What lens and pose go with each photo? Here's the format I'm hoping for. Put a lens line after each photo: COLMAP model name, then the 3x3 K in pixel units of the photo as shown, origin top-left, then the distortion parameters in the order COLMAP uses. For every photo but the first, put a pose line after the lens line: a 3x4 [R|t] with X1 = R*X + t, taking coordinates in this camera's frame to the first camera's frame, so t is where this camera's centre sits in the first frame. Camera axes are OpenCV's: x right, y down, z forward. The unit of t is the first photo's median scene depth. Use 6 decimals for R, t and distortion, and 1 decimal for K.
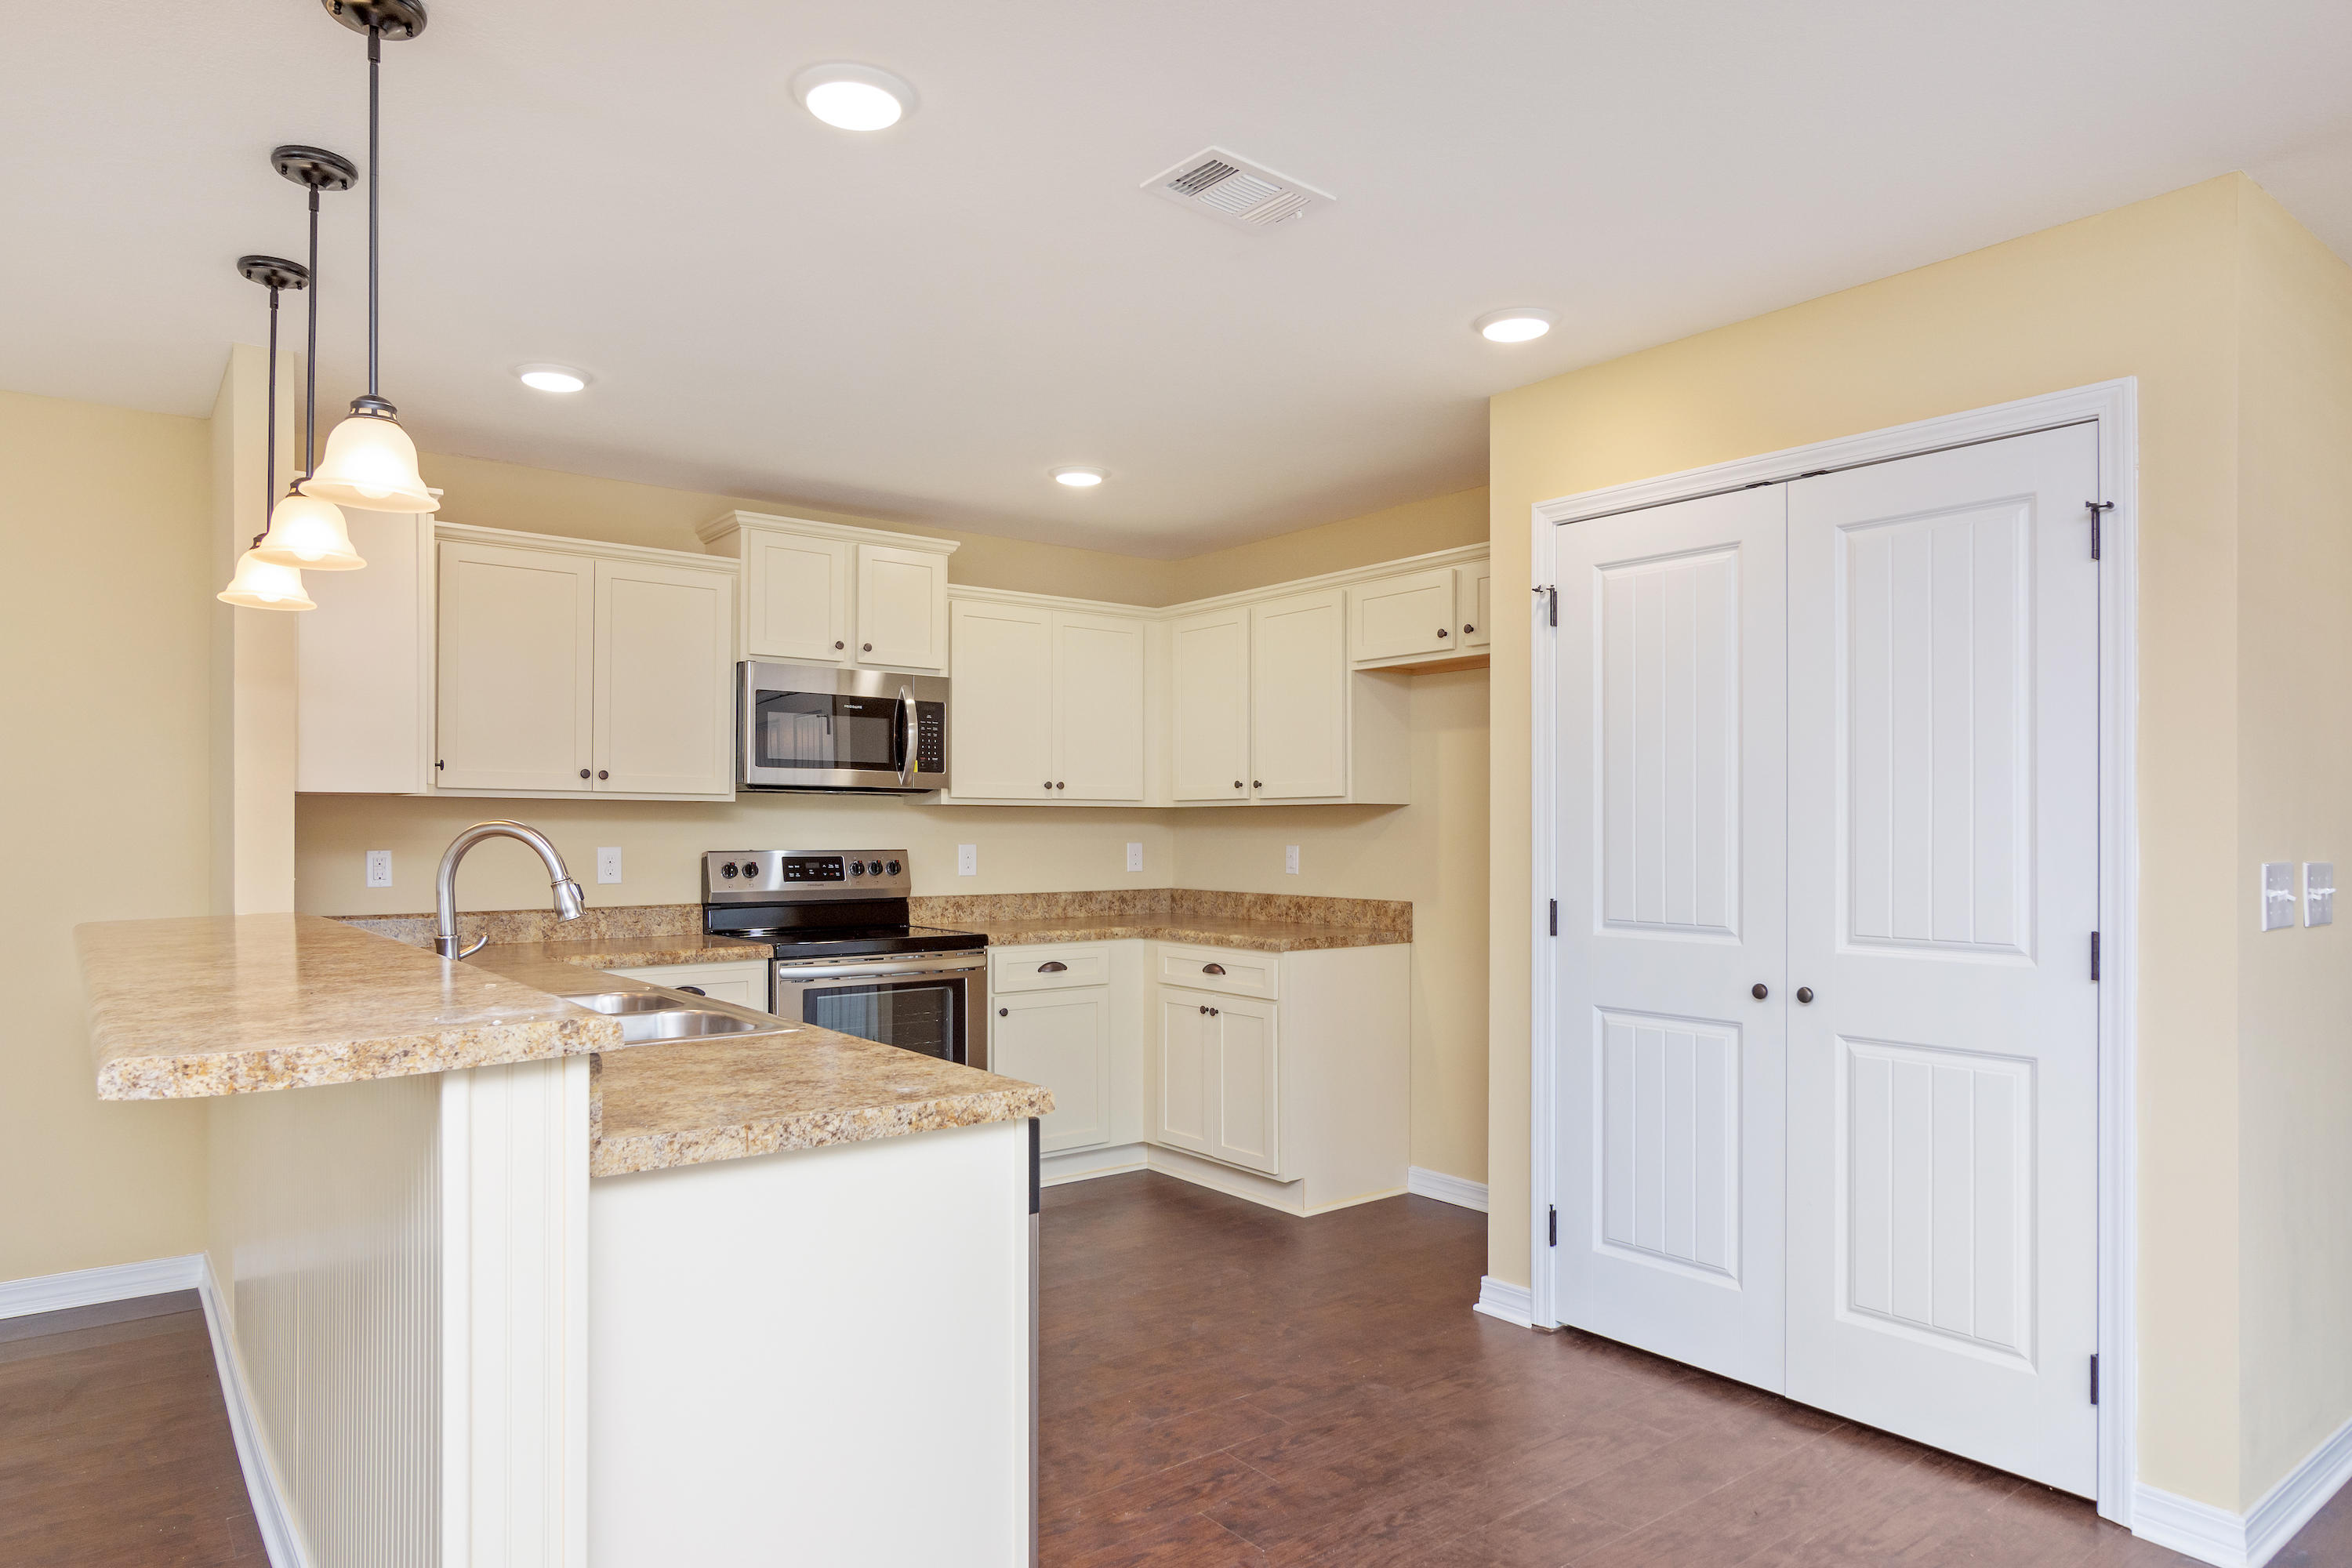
lens RADIAL K [[1407.9, 0, 1169.4], [0, 1407.9, 823.4], [0, 0, 1]] dist [-0.003674, 0.000137]
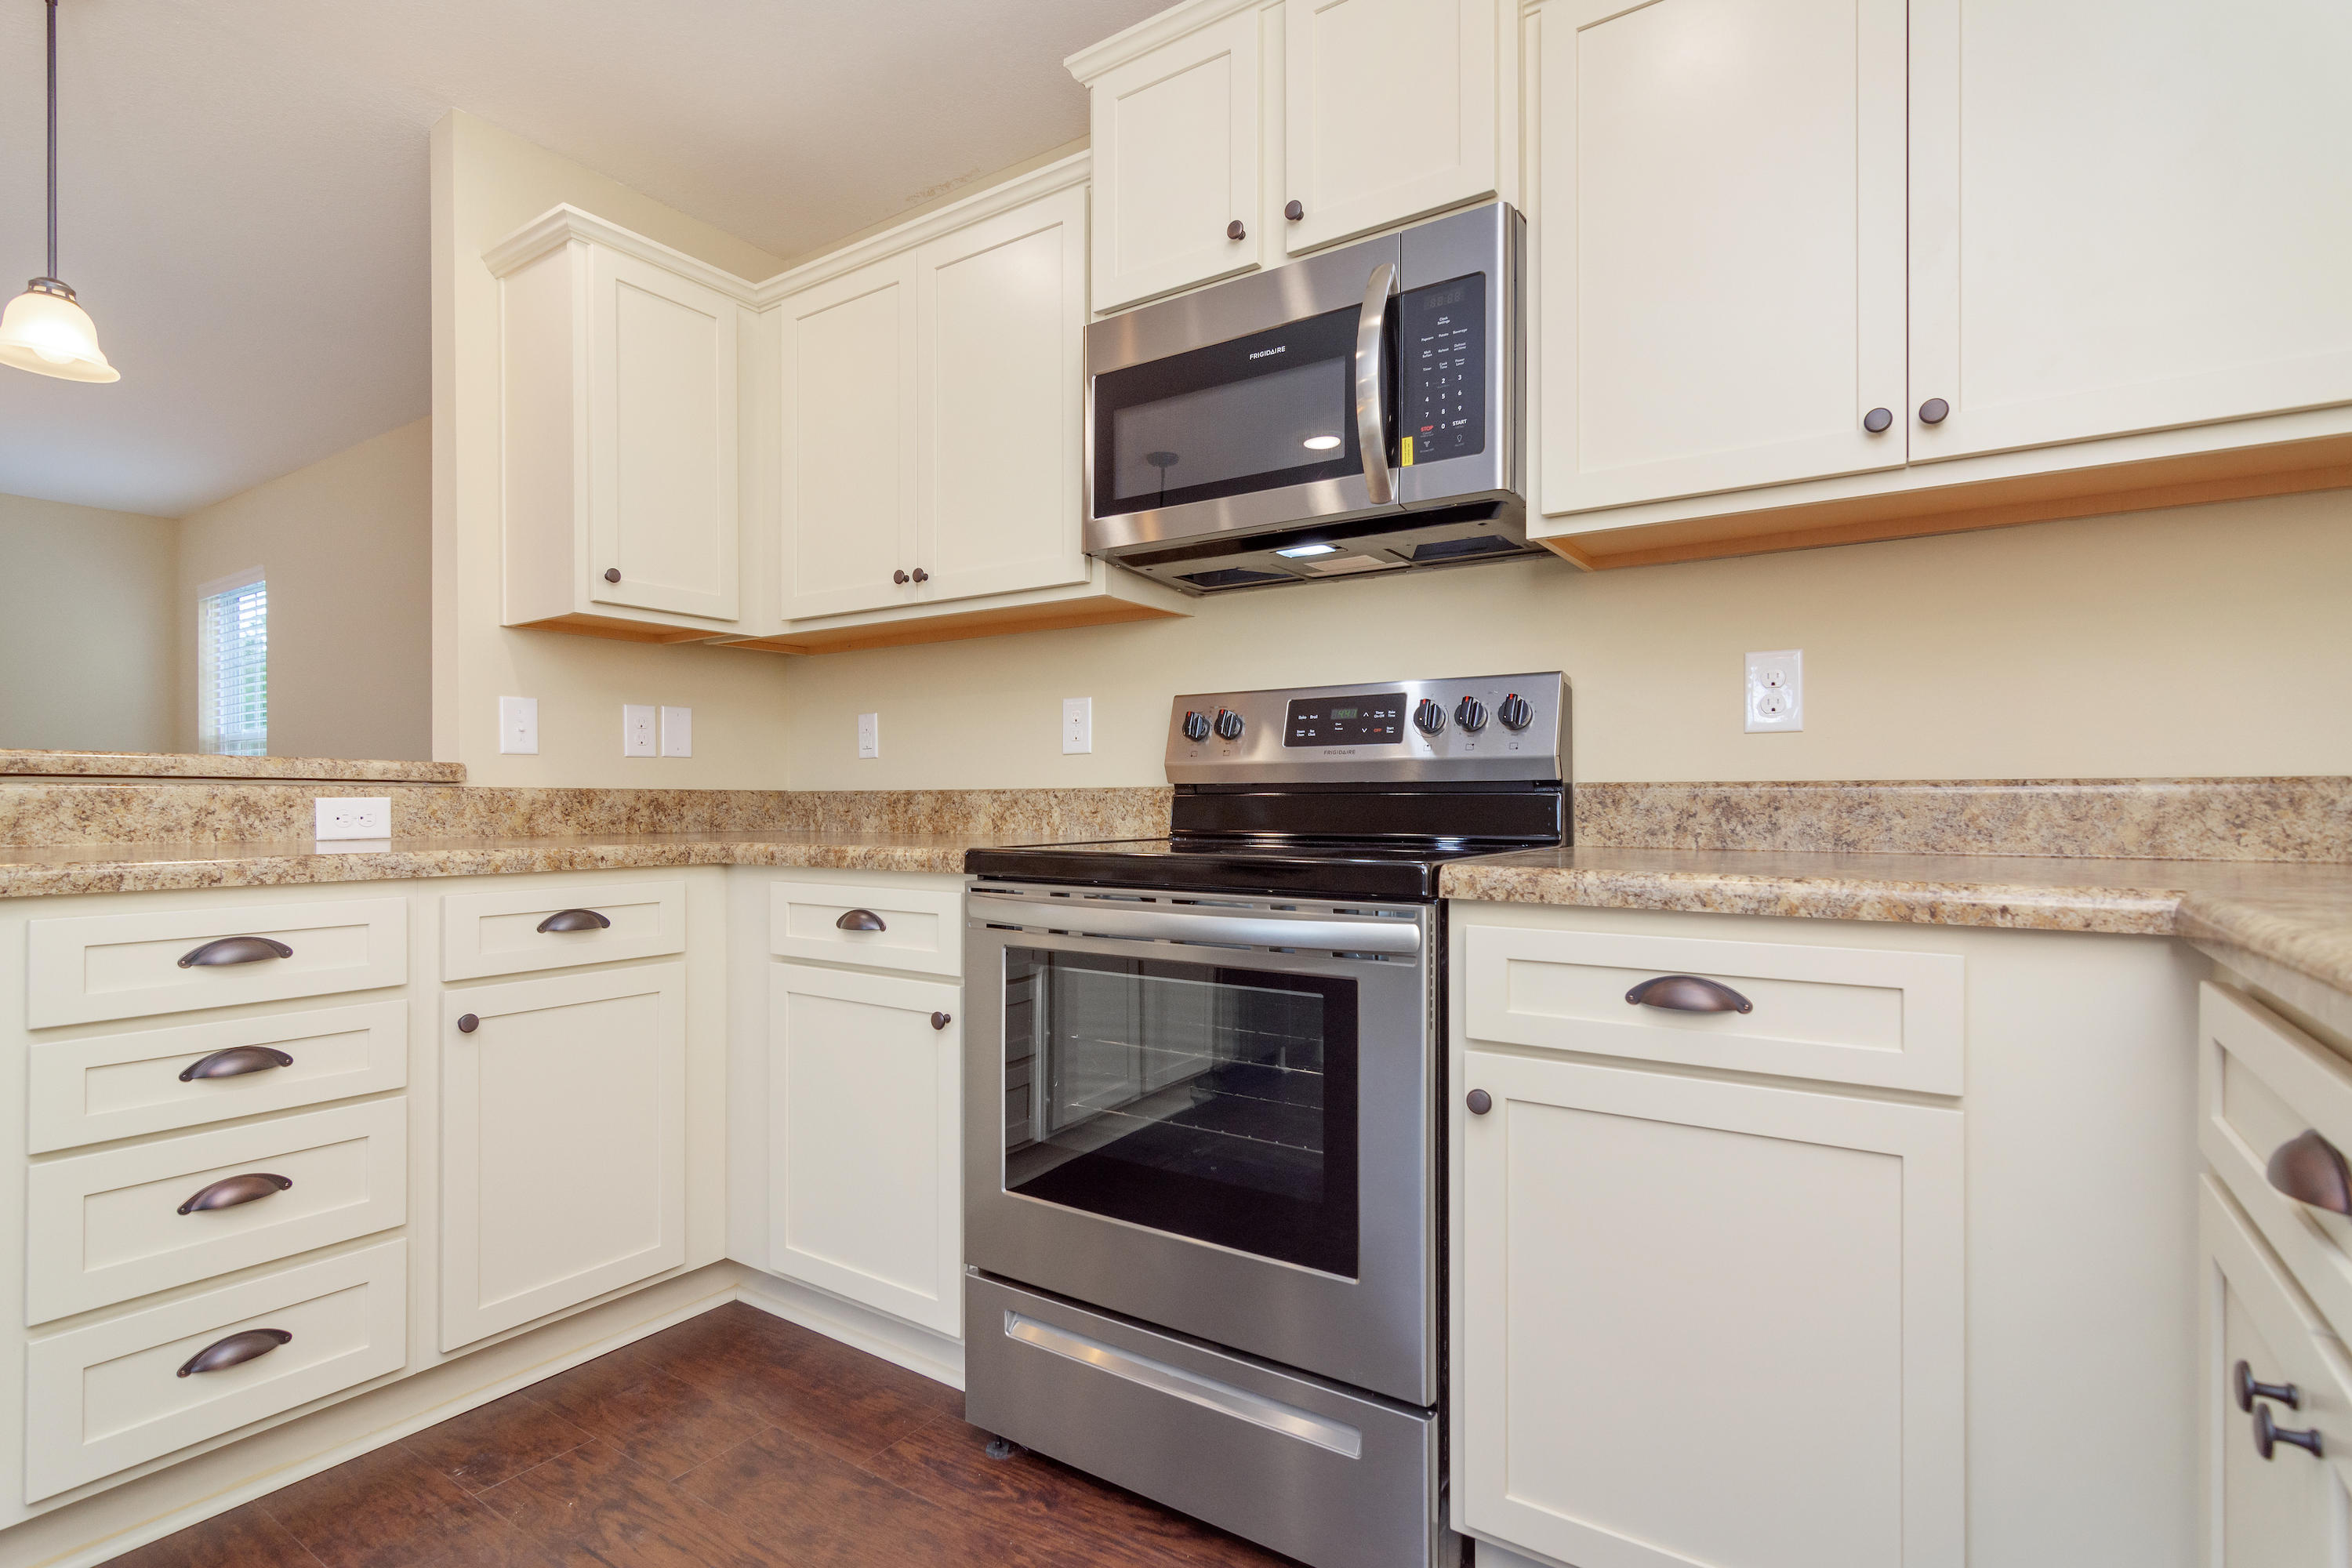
lens RADIAL K [[1124.7, 0, 1199.8], [0, 1124.7, 797.6], [0, 0, 1]] dist [-0.001628, 0.000333]
pose [[0.306267, -0.003690, -0.951938, 0.121423], [0.005875, 0.999981, -0.001986, 0.064797], [0.951927, -0.004984, 0.306283, 0.892835]]
